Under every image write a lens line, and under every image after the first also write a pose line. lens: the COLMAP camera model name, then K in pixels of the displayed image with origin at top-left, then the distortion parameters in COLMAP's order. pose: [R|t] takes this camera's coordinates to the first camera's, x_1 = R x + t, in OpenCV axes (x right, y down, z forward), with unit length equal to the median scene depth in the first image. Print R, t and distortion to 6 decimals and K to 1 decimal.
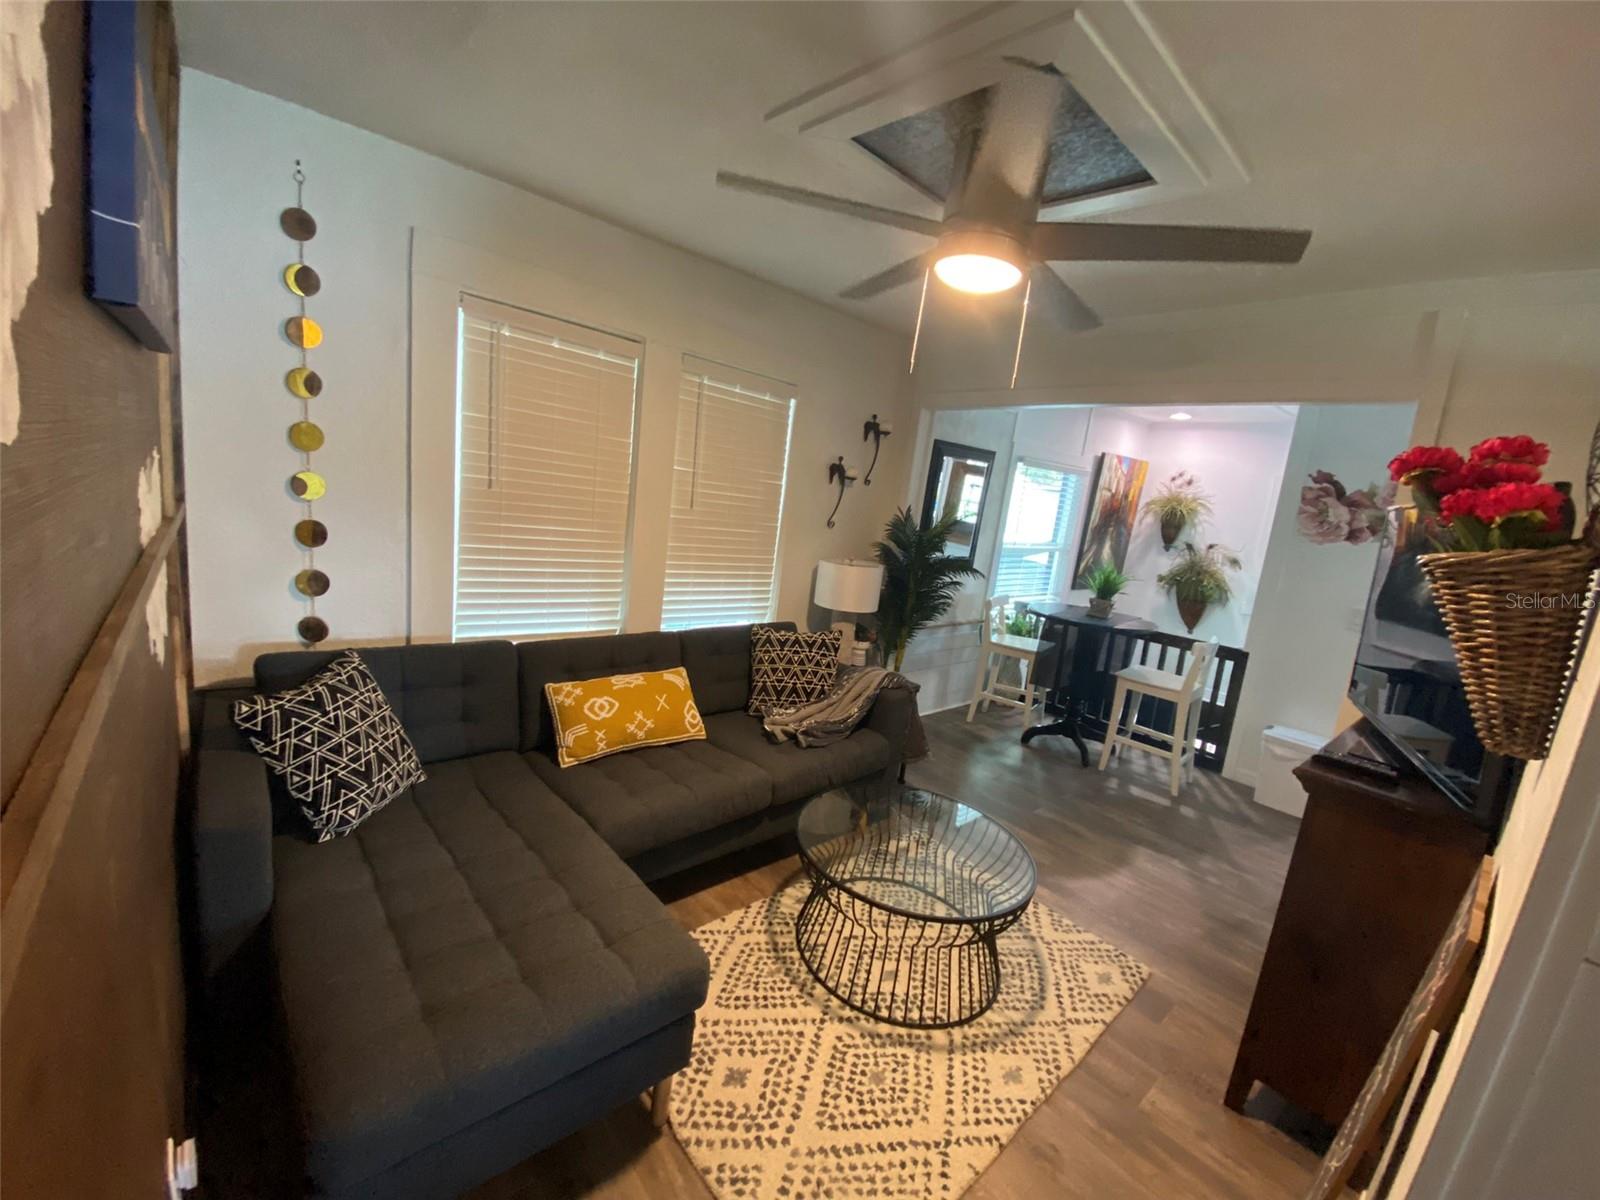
lens RADIAL K [[657.2, 0, 800.5], [0, 657.2, 600.6], [0, 0, 1]] dist [0.001594, -0.000305]
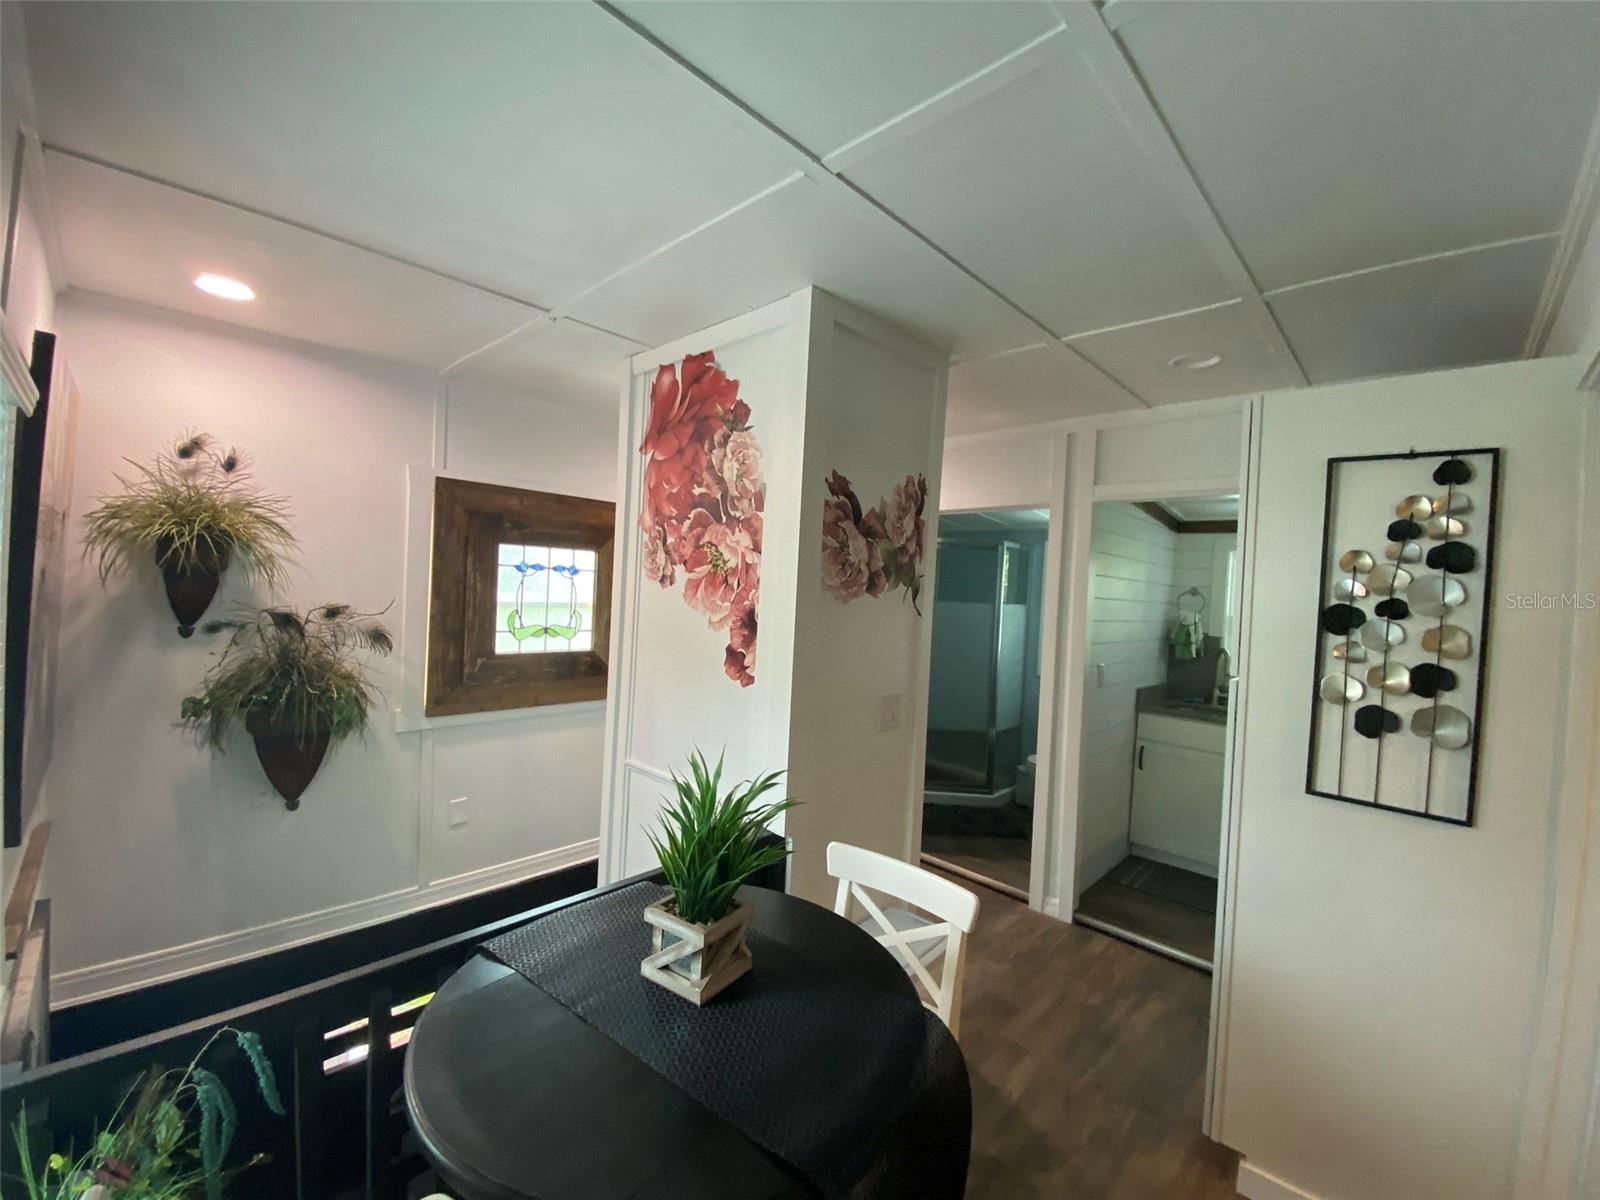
lens RADIAL K [[657.2, 0, 799.4], [0, 657.2, 599.6], [0, 0, 1]] dist [0.001594, -0.000305]
pose [[-0.083788, -0.129554, 0.988026, 0.231447], [0.124077, 0.982440, 0.139344, -0.172608], [-0.988729, 0.134267, -0.066242, 1.077815]]
